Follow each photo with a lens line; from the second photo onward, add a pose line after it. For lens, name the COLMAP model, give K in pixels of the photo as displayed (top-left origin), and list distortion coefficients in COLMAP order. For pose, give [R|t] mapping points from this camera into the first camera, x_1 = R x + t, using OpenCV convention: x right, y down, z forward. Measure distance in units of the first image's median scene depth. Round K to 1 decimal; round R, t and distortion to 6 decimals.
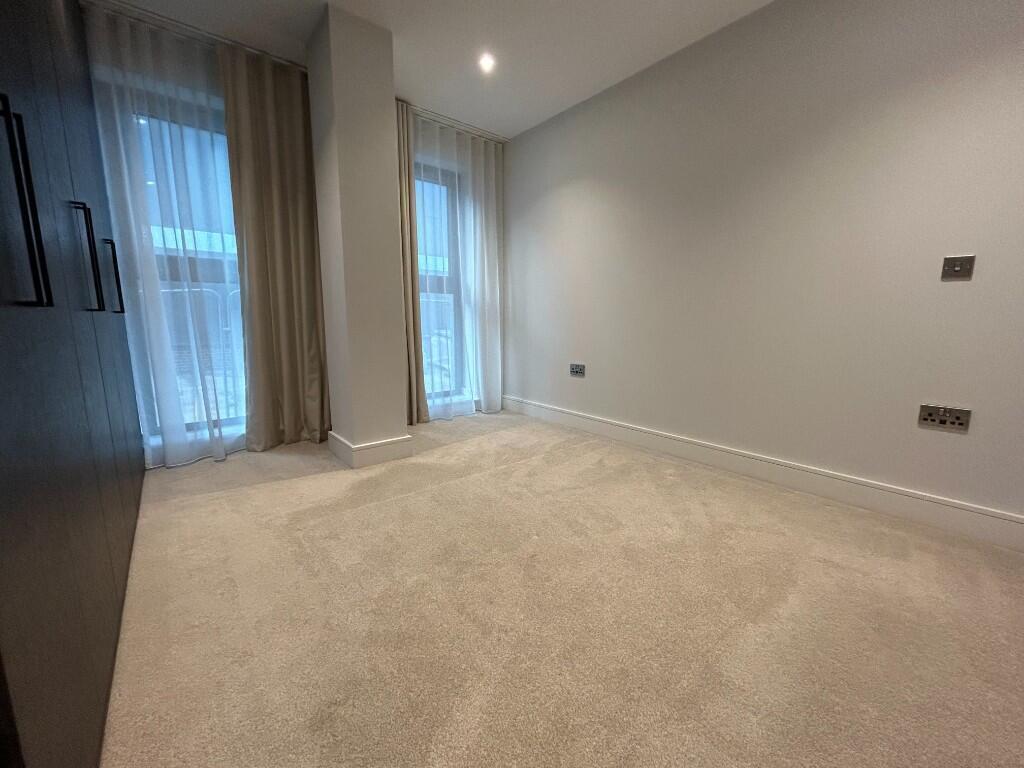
lens RADIAL K [[411.8, 0, 512.0], [0, 411.8, 384.0], [0, 0, 1]] dist [-0.000321, 0.000914]
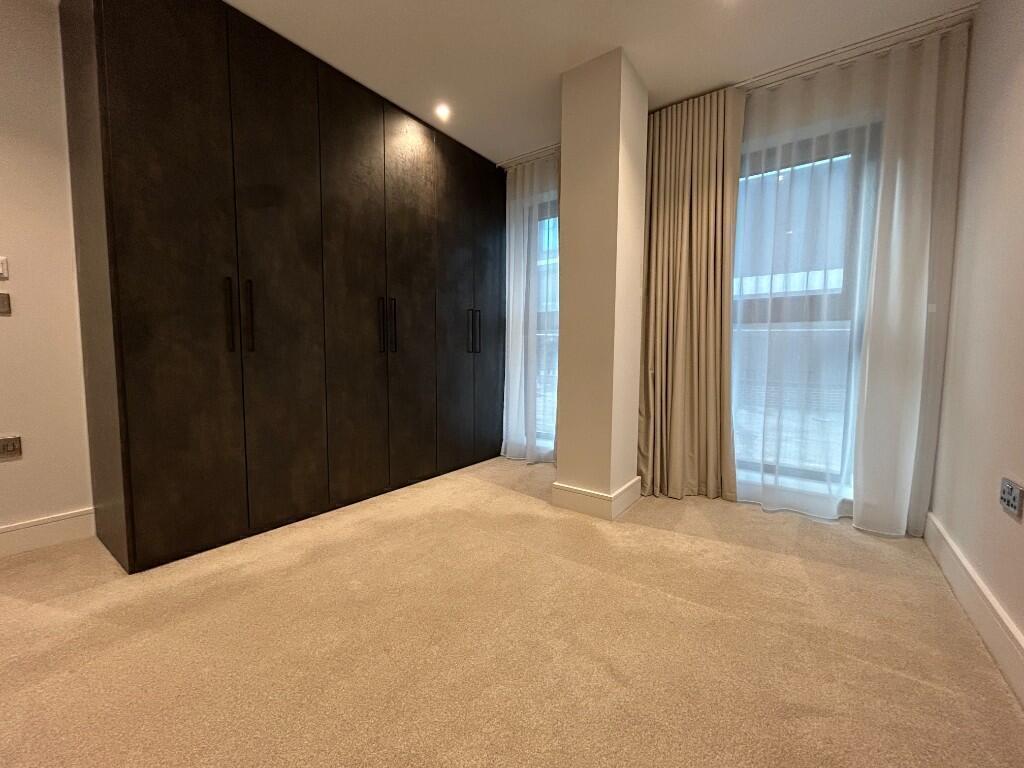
lens RADIAL K [[411.8, 0, 512.0], [0, 411.8, 384.0], [0, 0, 1]] dist [-0.000321, 0.000914]
pose [[0.241669, 0.073716, -0.967555, 0.371251], [-0.158620, 0.986699, 0.035556, -0.072375], [0.957307, 0.144880, 0.250147, 0.410585]]
